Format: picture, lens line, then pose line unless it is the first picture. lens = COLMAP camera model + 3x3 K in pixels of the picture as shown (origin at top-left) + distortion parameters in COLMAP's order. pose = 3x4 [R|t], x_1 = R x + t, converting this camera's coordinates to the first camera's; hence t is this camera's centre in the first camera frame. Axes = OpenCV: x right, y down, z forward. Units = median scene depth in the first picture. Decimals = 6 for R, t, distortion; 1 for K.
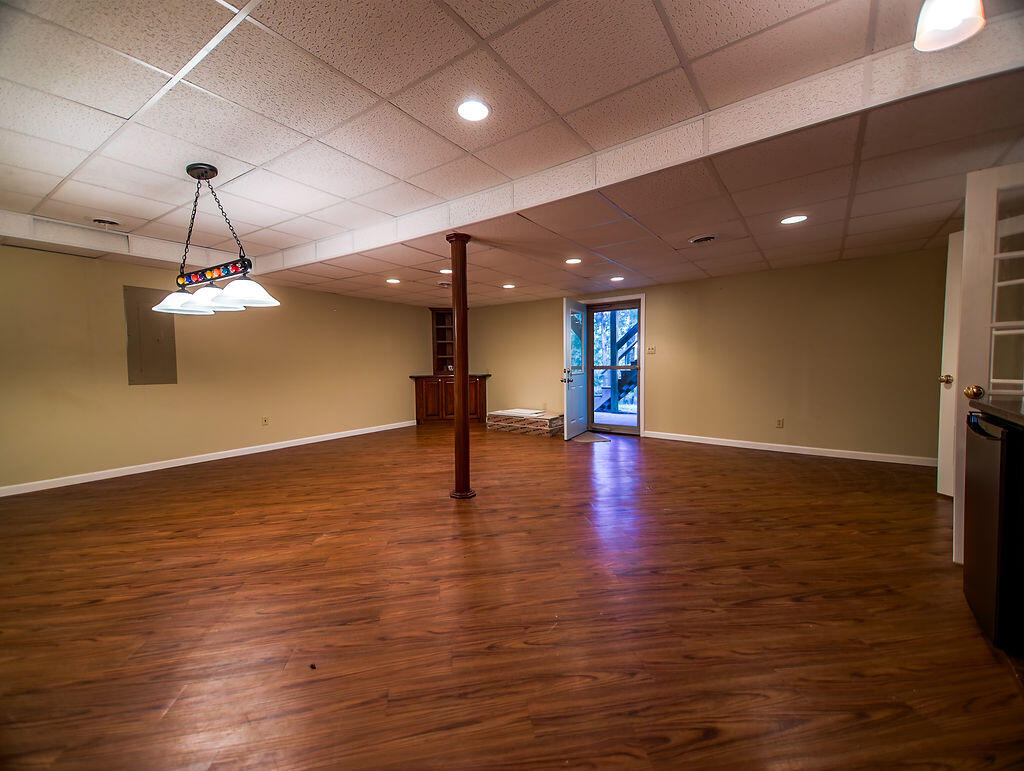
lens RADIAL K [[416.5, 0, 506.5], [0, 416.5, 384.7], [0, 0, 1]] dist [0.138219, -0.052425]
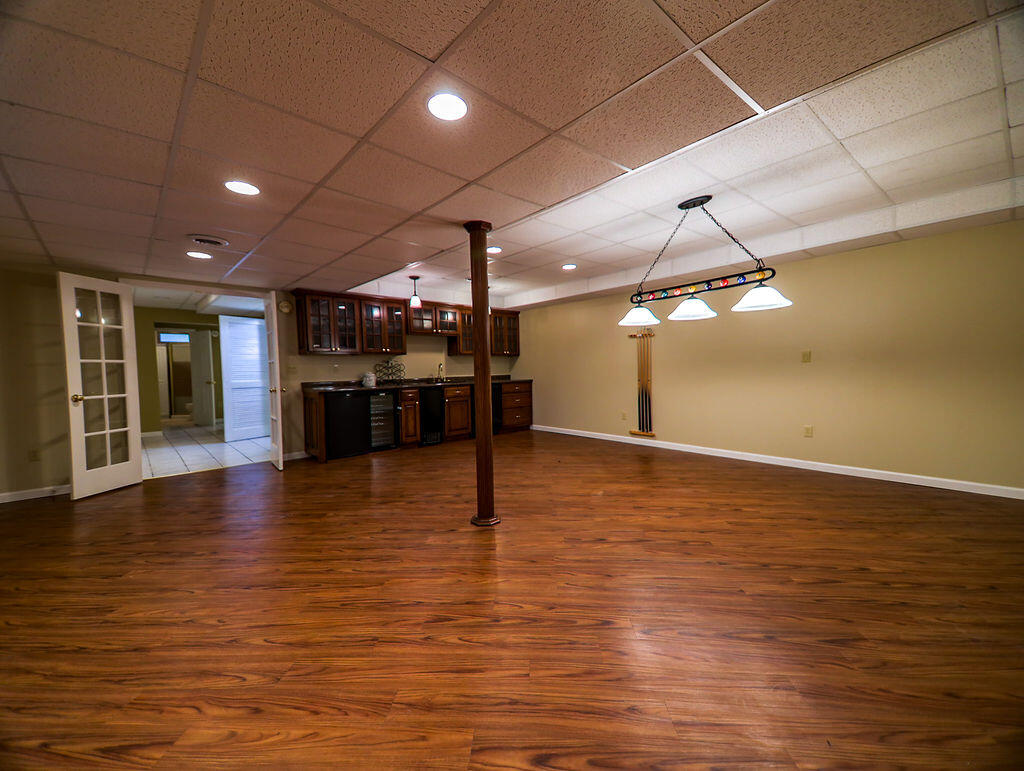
lens RADIAL K [[416.5, 0, 506.5], [0, 416.5, 384.7], [0, 0, 1]] dist [0.138219, -0.052425]
pose [[-0.972788, 0.026307, 0.230198, -0.412747], [0.047422, 0.995107, 0.086681, -0.108432], [-0.226792, 0.095239, -0.969276, 2.115278]]
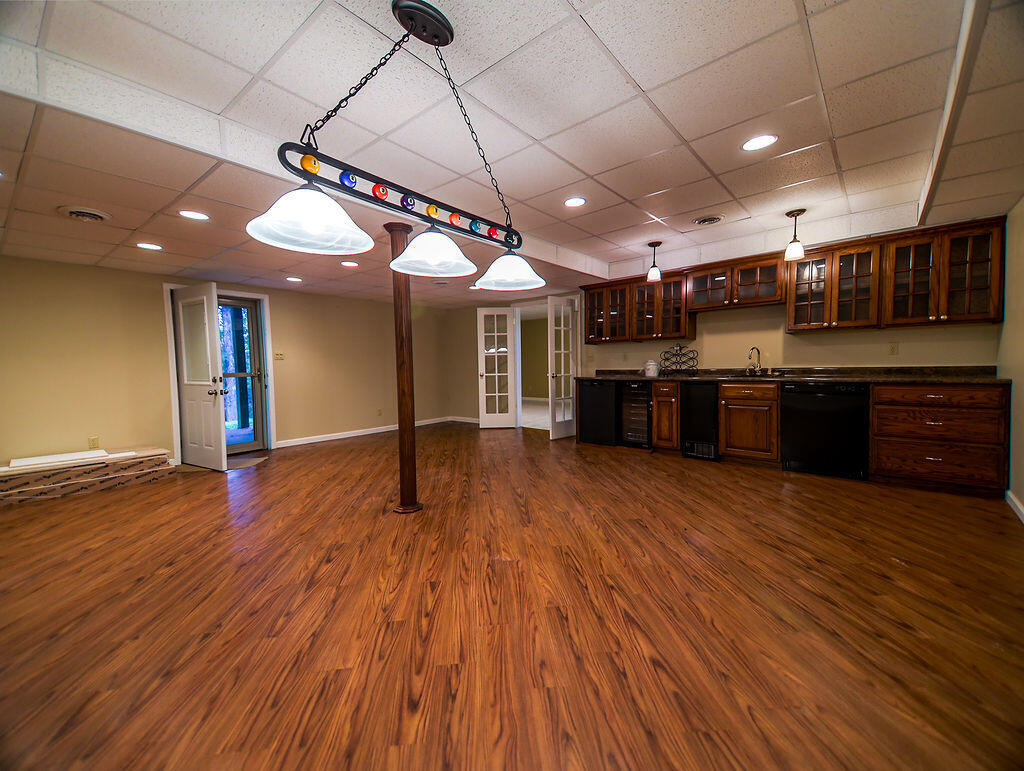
lens RADIAL K [[416.5, 0, 506.5], [0, 416.5, 384.7], [0, 0, 1]] dist [0.138219, -0.052425]
pose [[0.078767, -0.040207, 0.996082, -1.160159], [0.069986, 0.996944, 0.034708, -0.028903], [-0.994433, 0.066978, 0.081340, 0.811763]]
